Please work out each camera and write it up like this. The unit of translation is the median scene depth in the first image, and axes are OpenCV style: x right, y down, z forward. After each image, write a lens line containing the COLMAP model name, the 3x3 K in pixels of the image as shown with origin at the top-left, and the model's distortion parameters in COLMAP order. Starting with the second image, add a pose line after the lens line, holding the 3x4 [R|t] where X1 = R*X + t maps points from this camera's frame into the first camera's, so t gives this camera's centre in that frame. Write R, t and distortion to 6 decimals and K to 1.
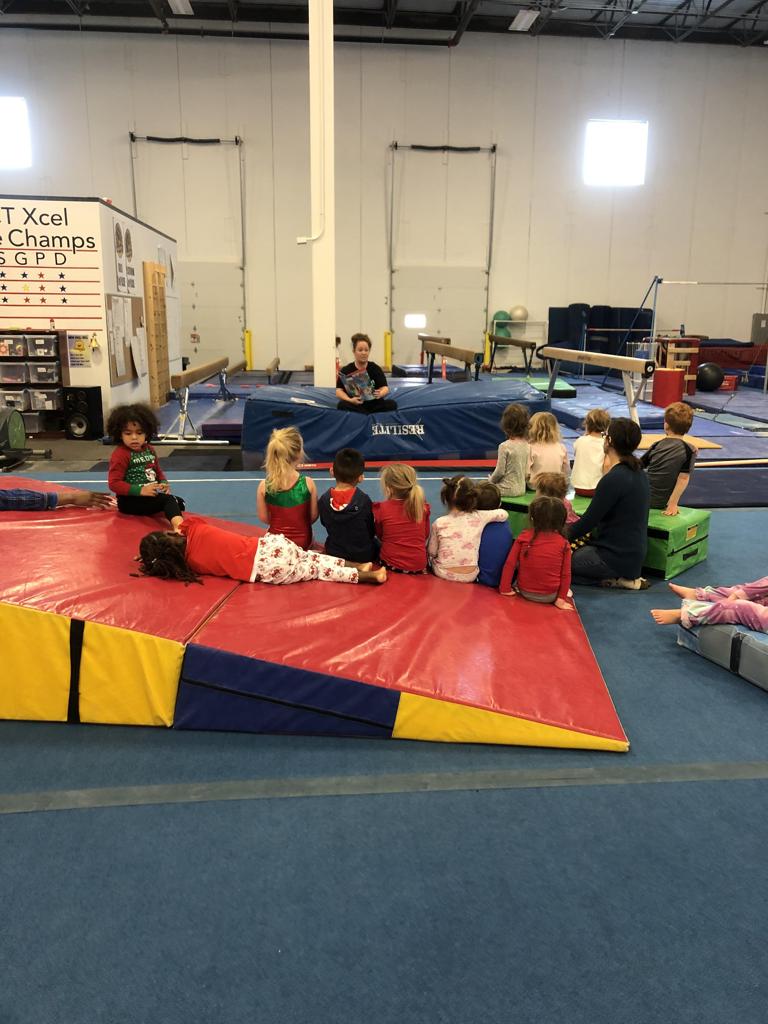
lens RADIAL K [[850.2, 0, 396.8], [0, 850.2, 506.5], [0, 0, 1]] dist [0.005990, 0.039078]
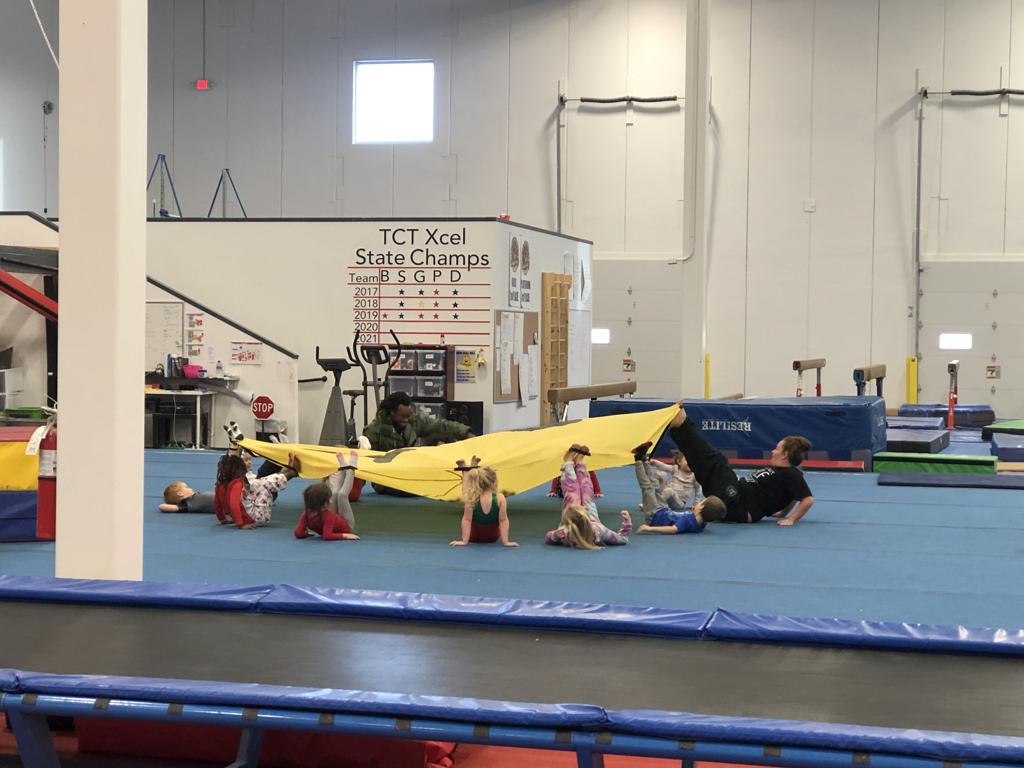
lens RADIAL K [[1901.9, 0, 509.8], [0, 1901.9, 390.6], [0, 0, 1]] dist [0.009047, 0.000000]
pose [[0.943287, 0.013040, -0.331721, 0.415919], [-0.076594, 0.980818, -0.179248, 0.241601], [0.323020, 0.194490, 0.926192, -1.041048]]
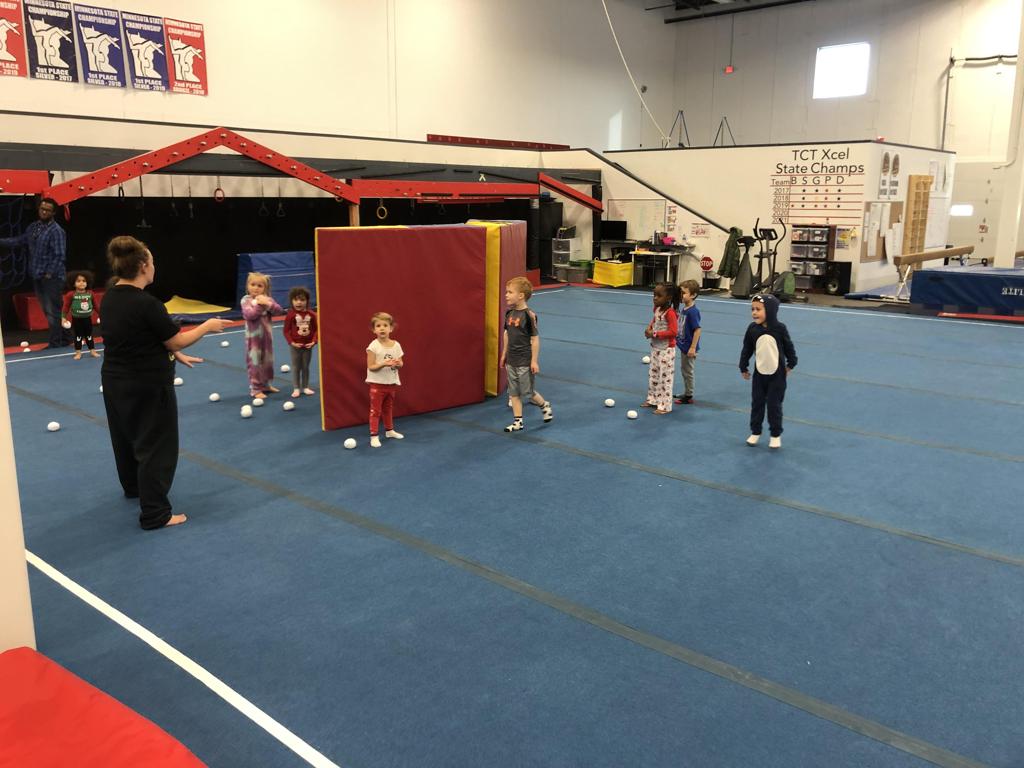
lens RADIAL K [[850.2, 0, 509.9], [0, 850.2, 366.9], [0, 0, 1]] dist [0.005990, 0.039078]
pose [[0.694606, 0.133354, -0.706922, 0.340401], [-0.153260, 0.987541, 0.035699, 0.086849], [0.702875, 0.083546, 0.706390, -0.508926]]
